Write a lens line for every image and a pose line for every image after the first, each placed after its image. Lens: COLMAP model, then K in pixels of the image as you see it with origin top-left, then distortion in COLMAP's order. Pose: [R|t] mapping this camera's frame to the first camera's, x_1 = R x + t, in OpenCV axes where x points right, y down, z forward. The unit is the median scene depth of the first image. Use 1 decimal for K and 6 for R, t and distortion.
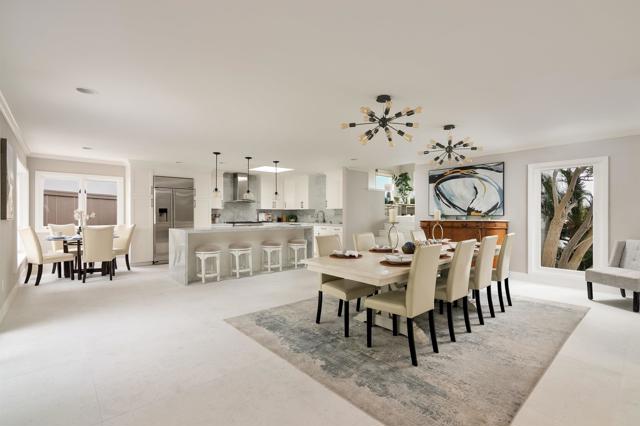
lens RADIAL K [[300.8, 0, 320.2], [0, 300.8, 214.3], [0, 0, 1]] dist [-0.000236, -0.000207]
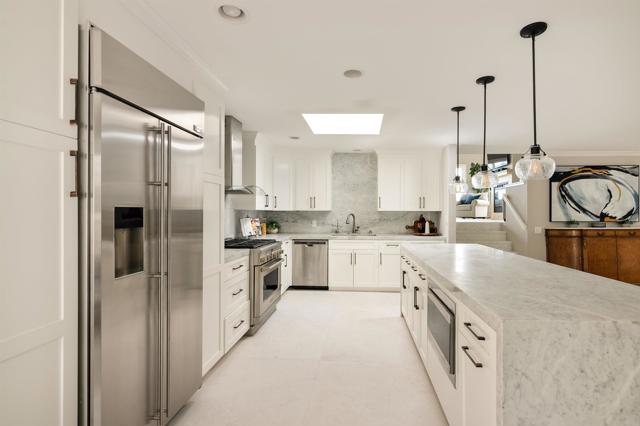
lens RADIAL K [[300.8, 0, 321.2], [0, 300.8, 211.4], [0, 0, 1]] dist [-0.000236, -0.000207]
pose [[0.710208, 0.006615, 0.703960, -0.705983], [-0.003461, 0.999977, -0.005905, -0.018585], [-0.703983, 0.001757, 0.710215, 0.951439]]
